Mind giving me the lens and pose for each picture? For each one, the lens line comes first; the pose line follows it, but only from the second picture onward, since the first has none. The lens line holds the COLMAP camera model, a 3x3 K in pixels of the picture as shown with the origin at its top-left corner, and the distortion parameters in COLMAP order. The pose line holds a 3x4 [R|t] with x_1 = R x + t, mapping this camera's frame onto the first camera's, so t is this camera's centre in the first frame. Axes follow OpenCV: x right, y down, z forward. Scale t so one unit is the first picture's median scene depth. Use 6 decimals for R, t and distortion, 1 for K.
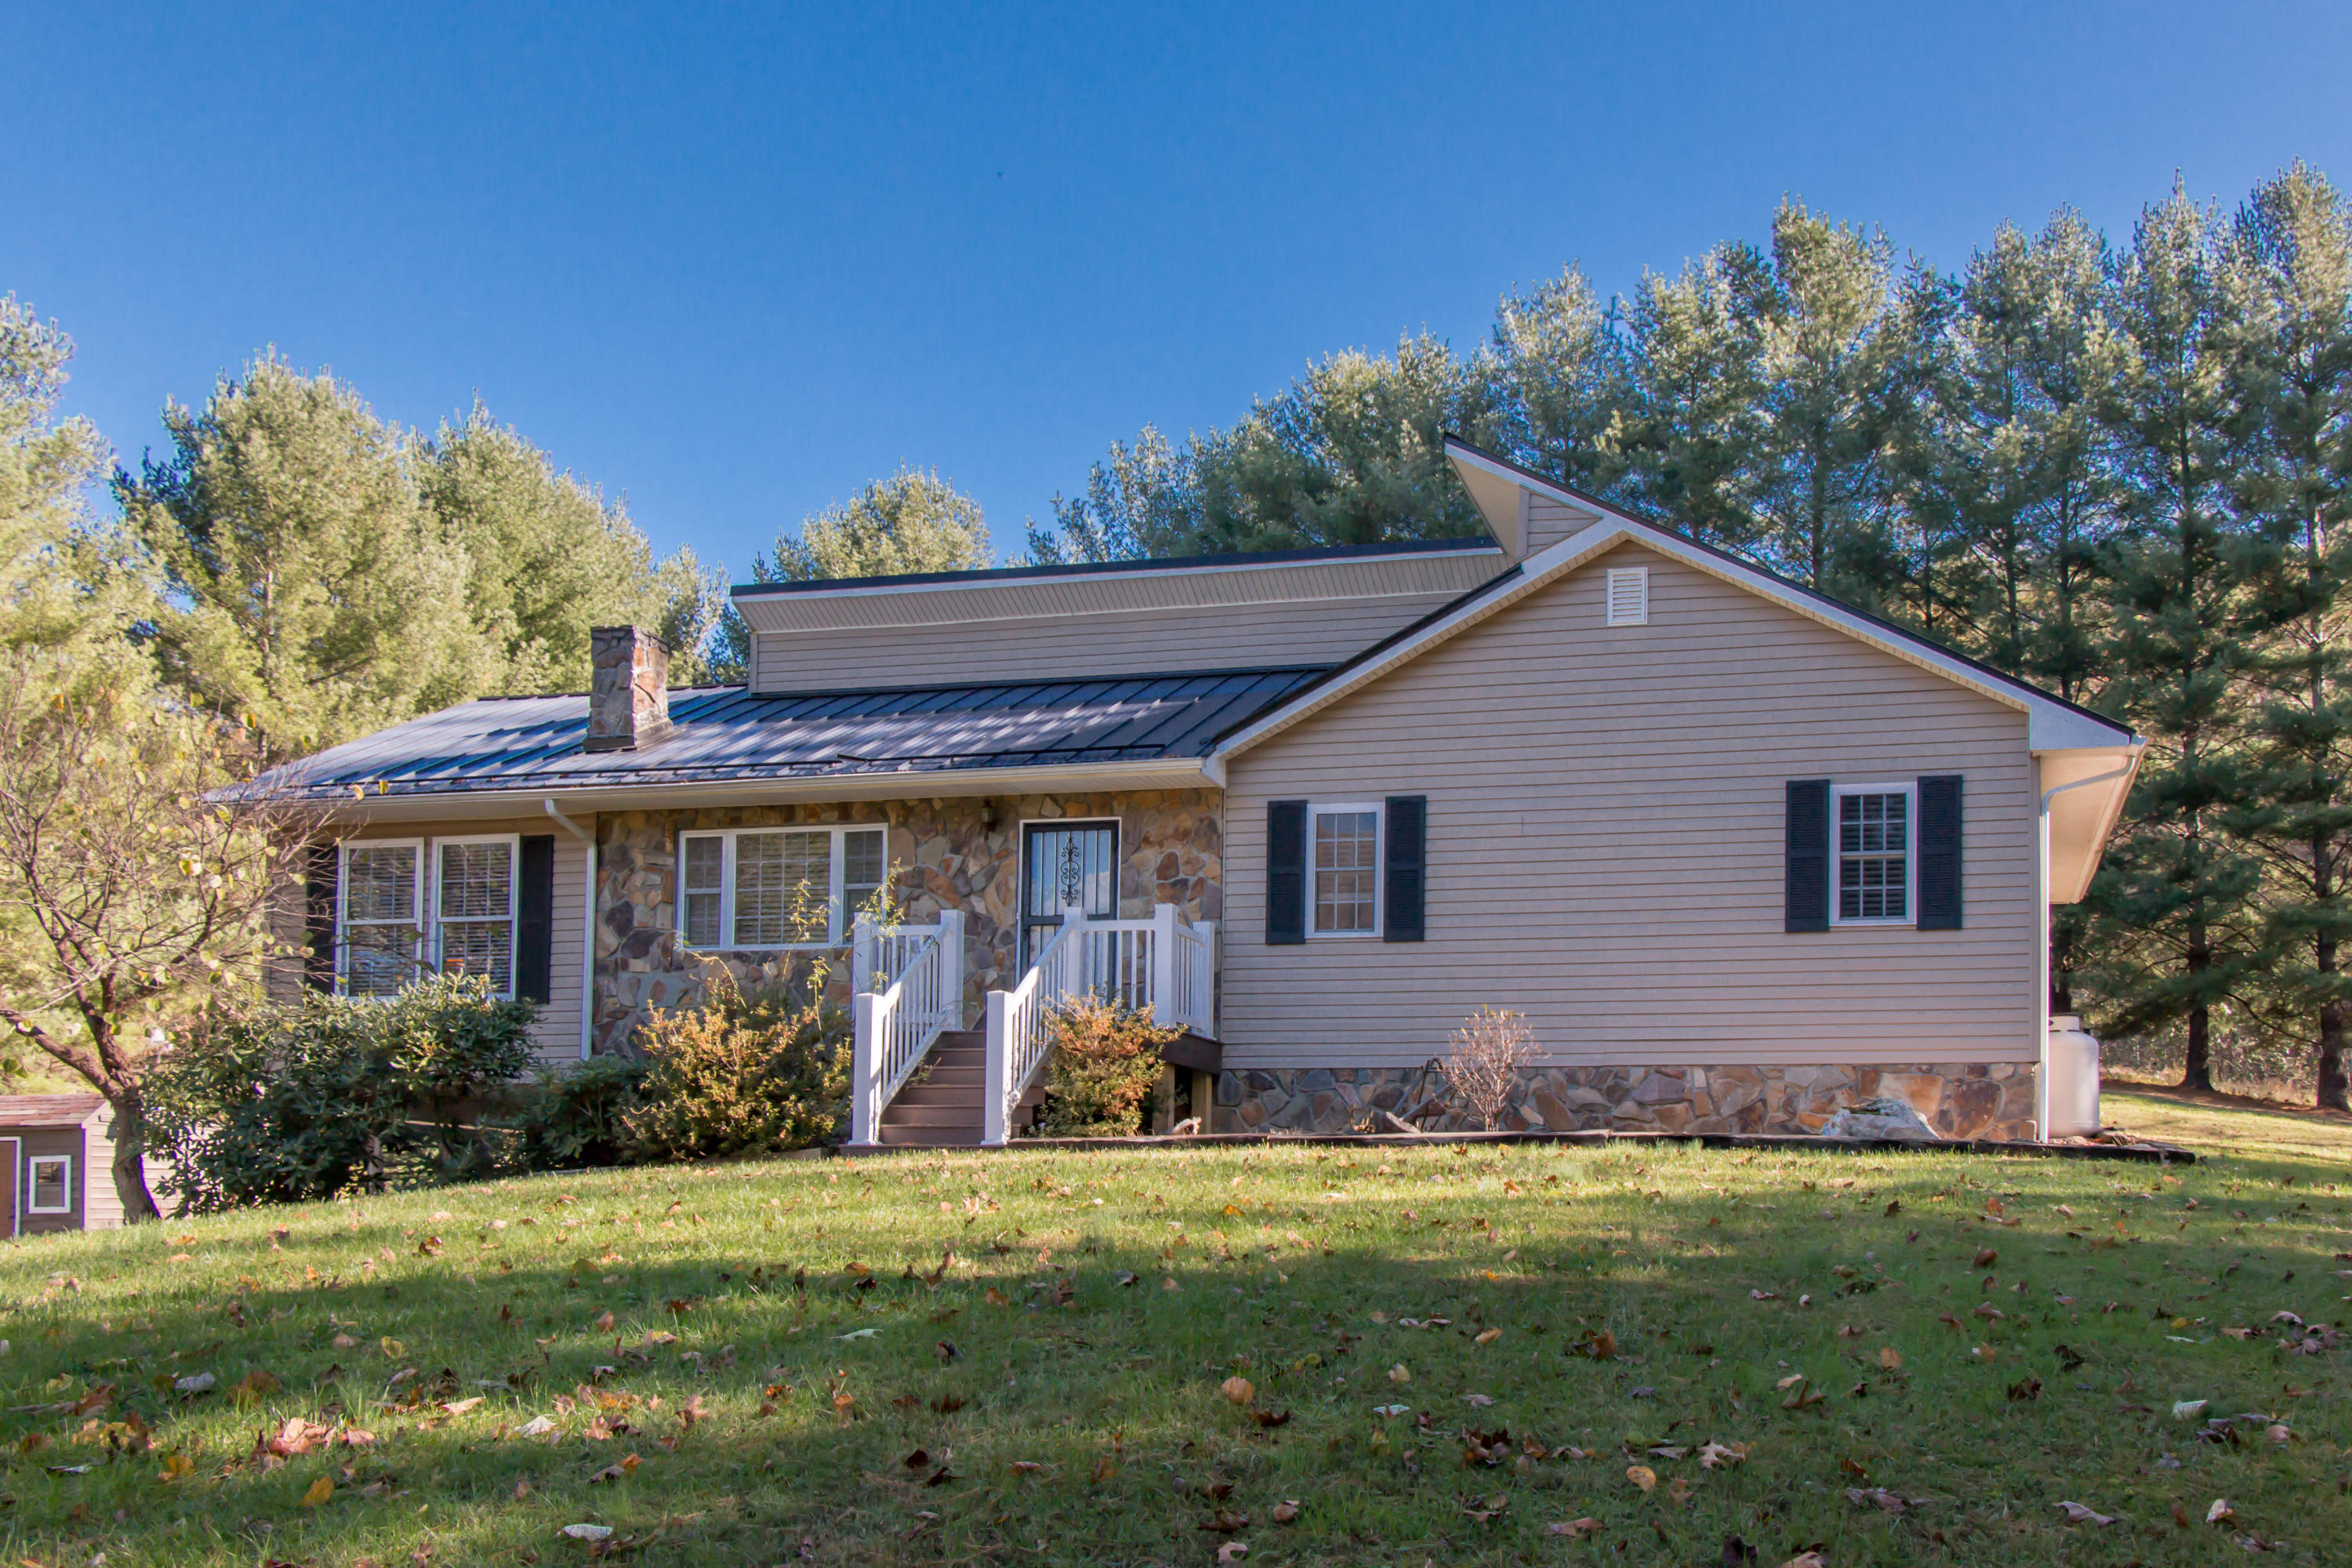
lens RADIAL K [[2140.9, 0, 1405.0], [0, 2140.9, 1169.1], [0, 0, 1]] dist [0.001038, -0.016202]
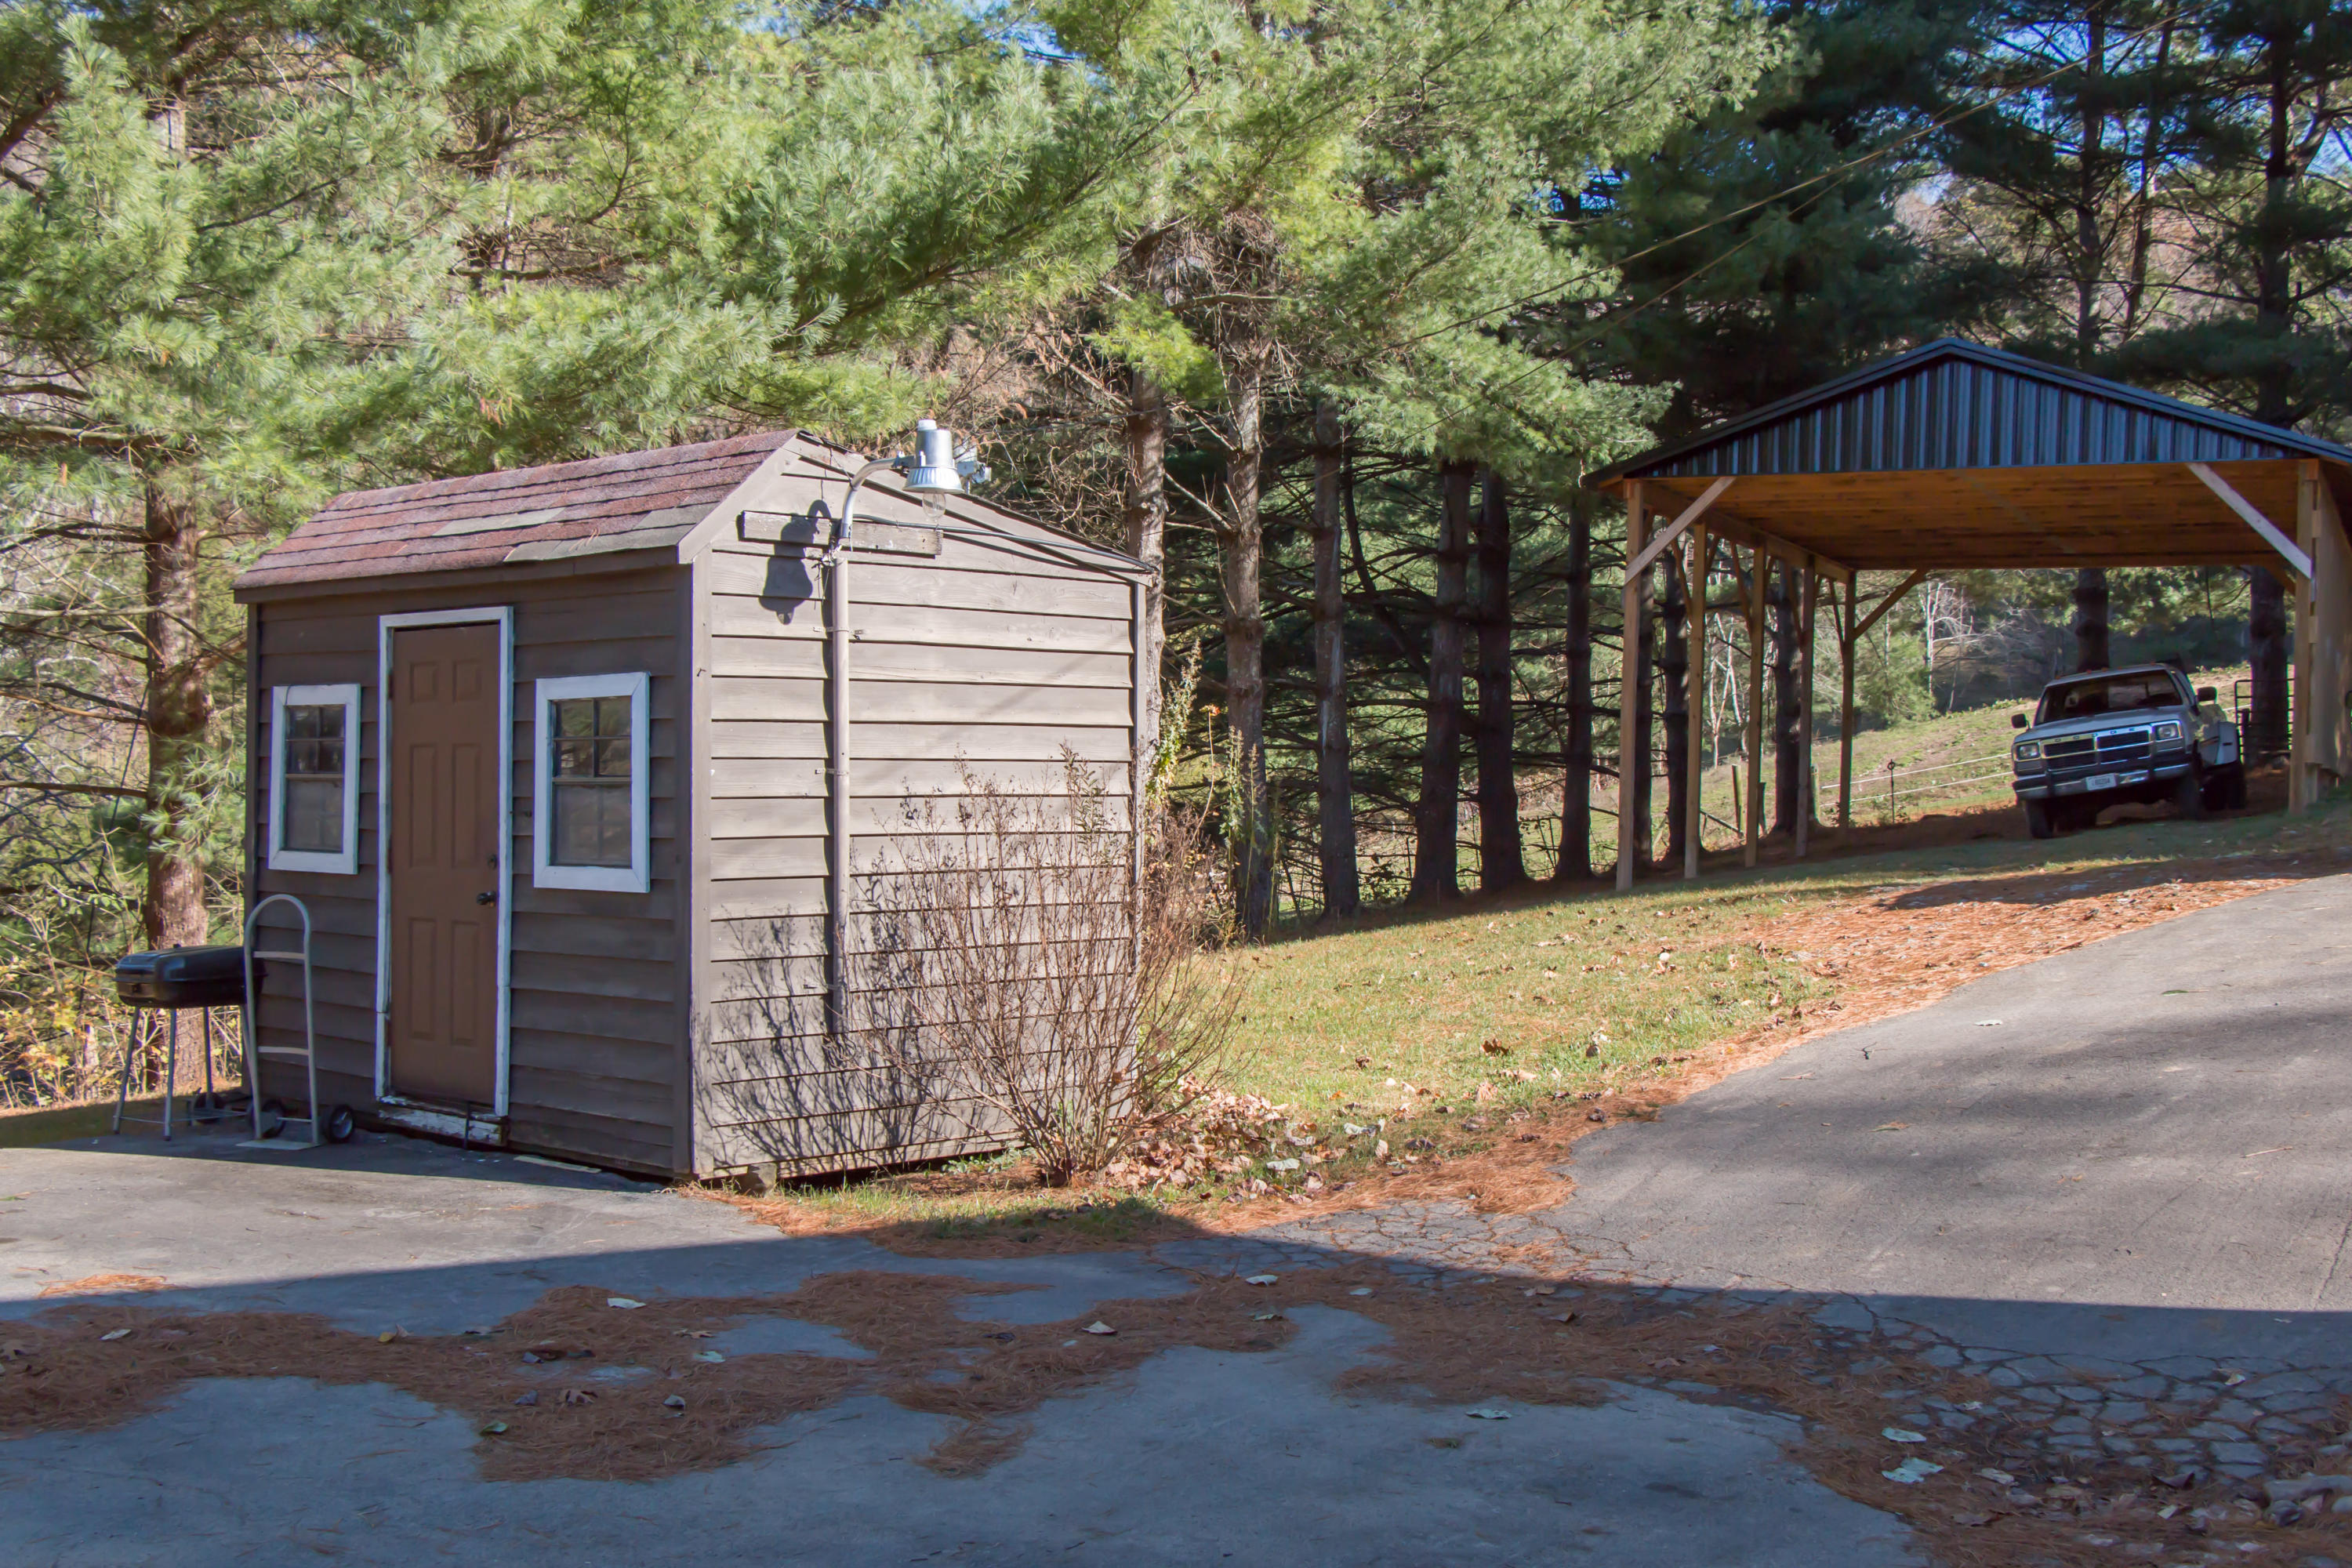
lens RADIAL K [[2517.1, 0, 1176.0], [0, 2517.1, 784.0], [0, 0, 1]] dist [0.002422, 0.001721]
pose [[0.891962, 0.010722, -0.451983, -0.688277], [0.004856, 0.999434, 0.033291, -0.004265], [0.452084, -0.031889, 0.891405, 1.212480]]
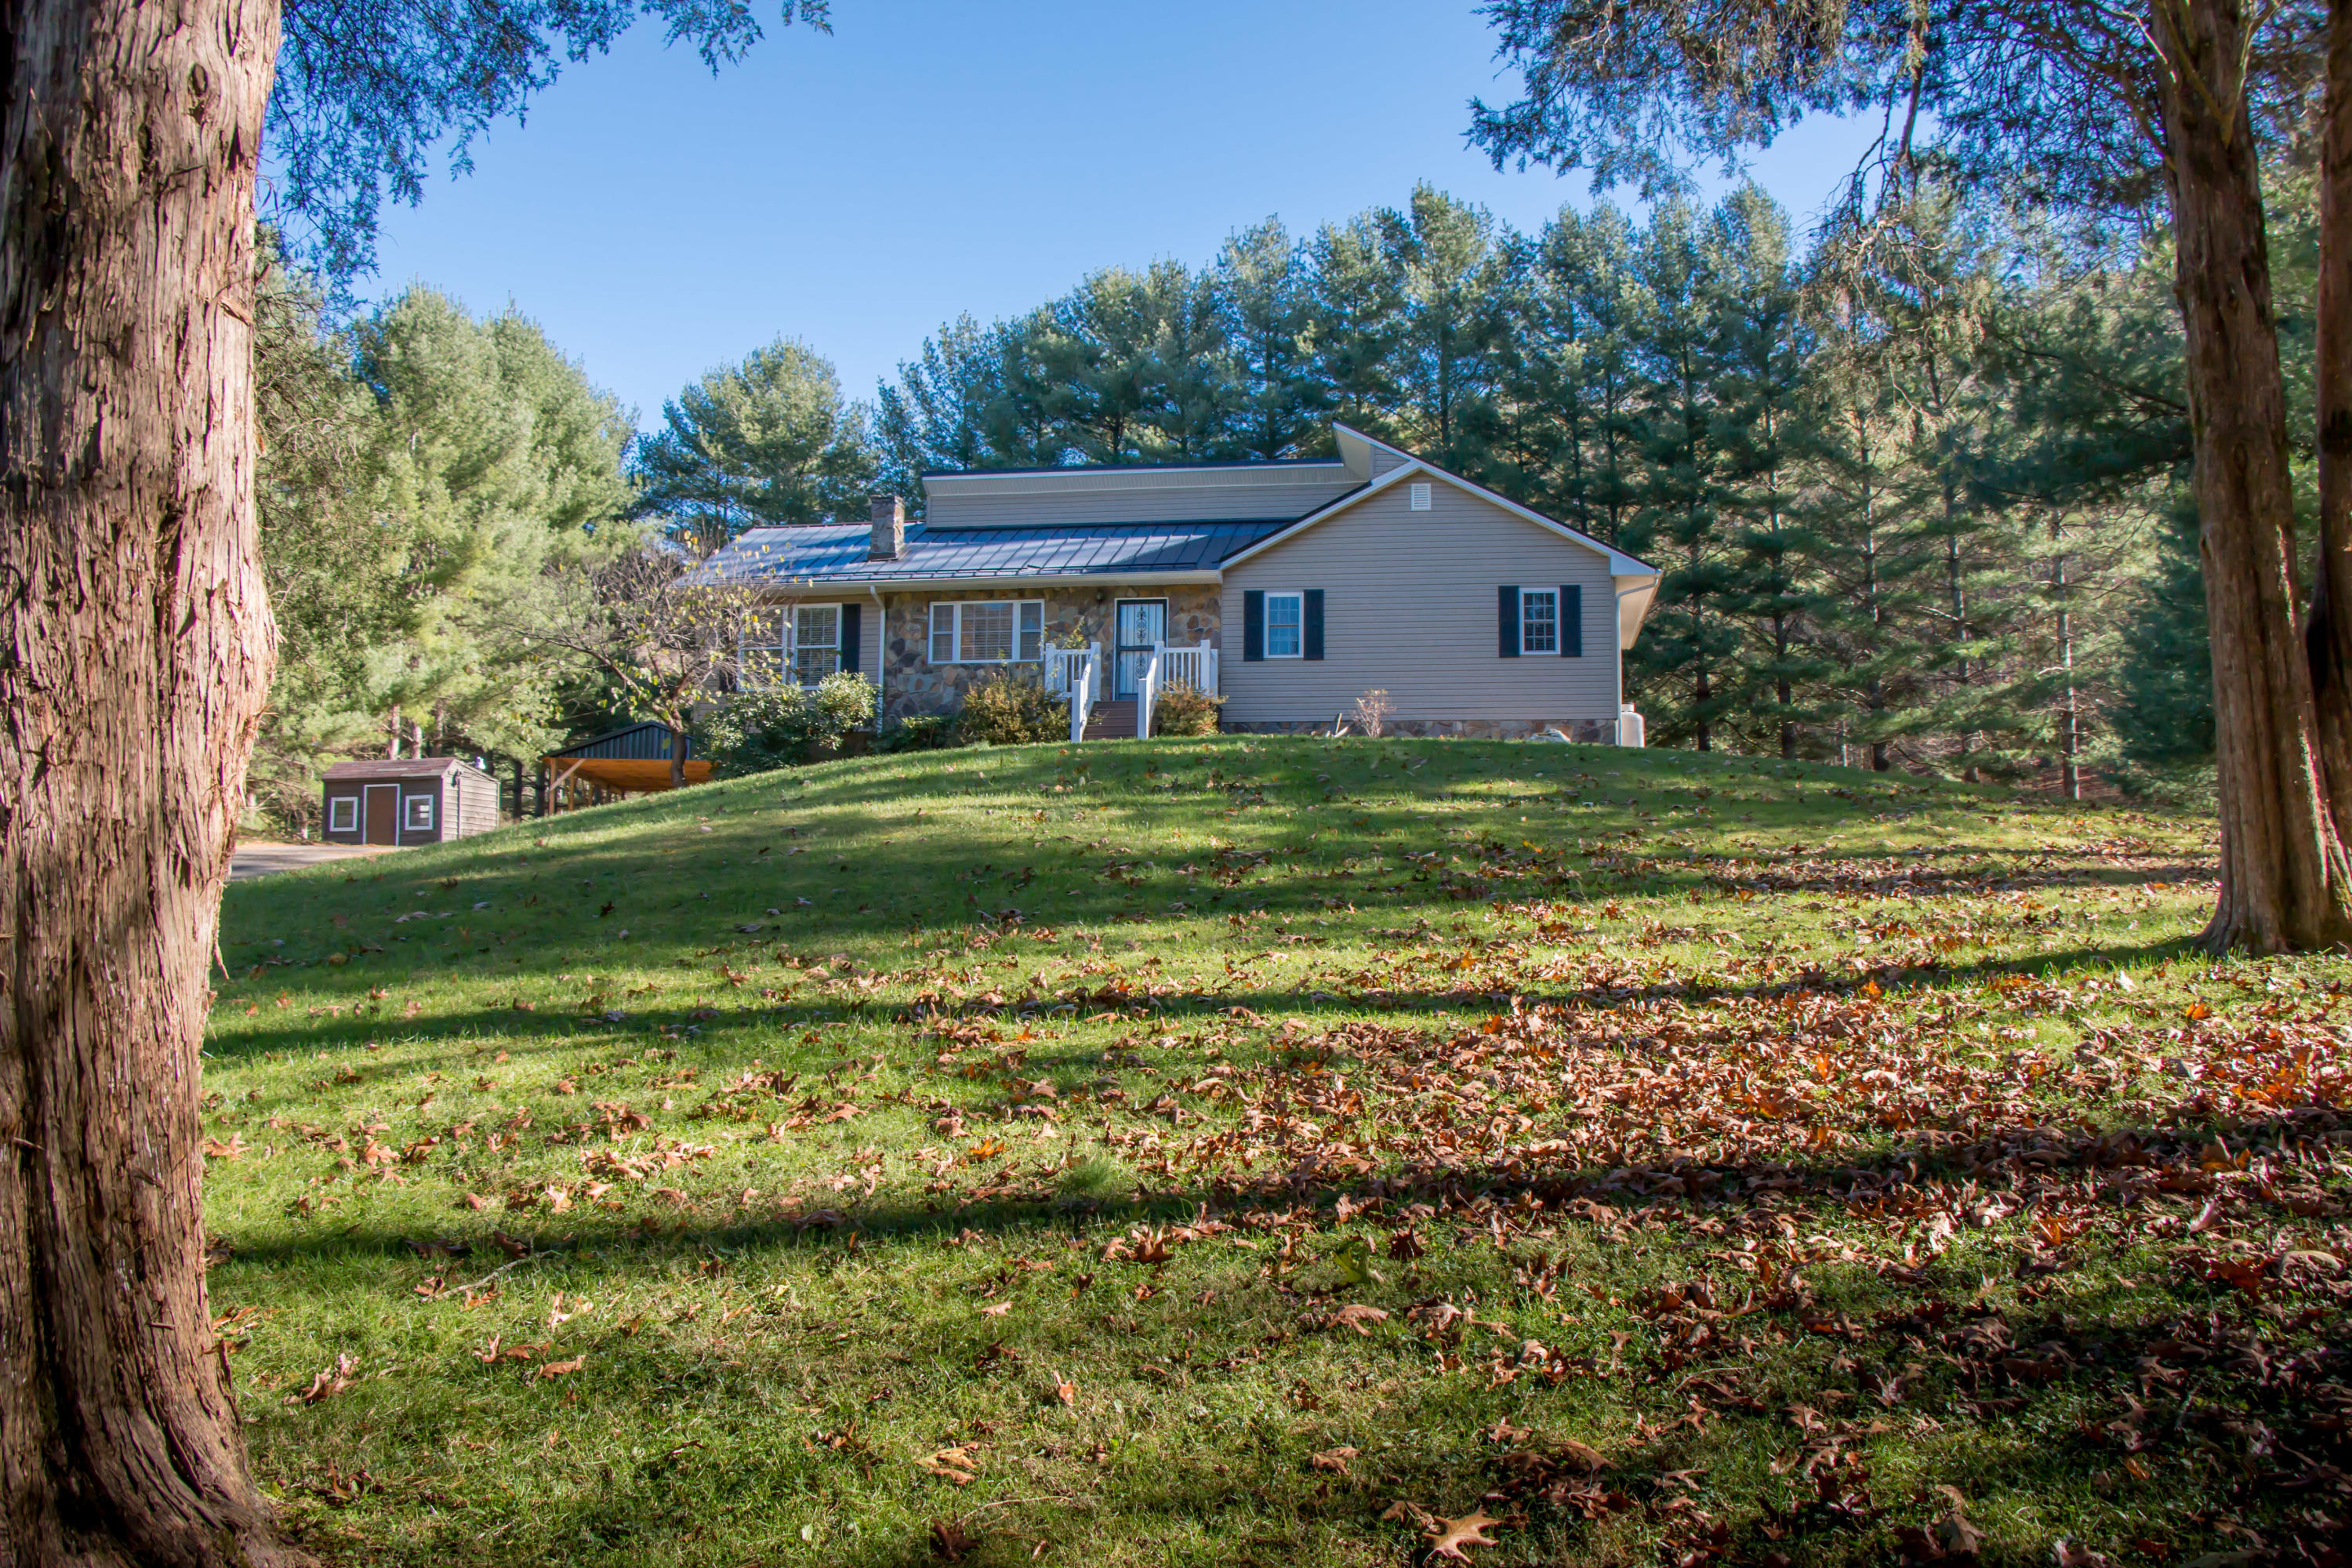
lens RADIAL K [[1905.6, 0, 1186.2], [0, 1905.6, 811.9], [0, 0, 1]] dist [-0.178777, 0.148483]
pose [[0.996867, 0.002426, 0.079053, -0.253823], [0.001110, 0.999001, -0.044663, 0.114357], [-0.079082, 0.044611, 0.995869, -0.757285]]
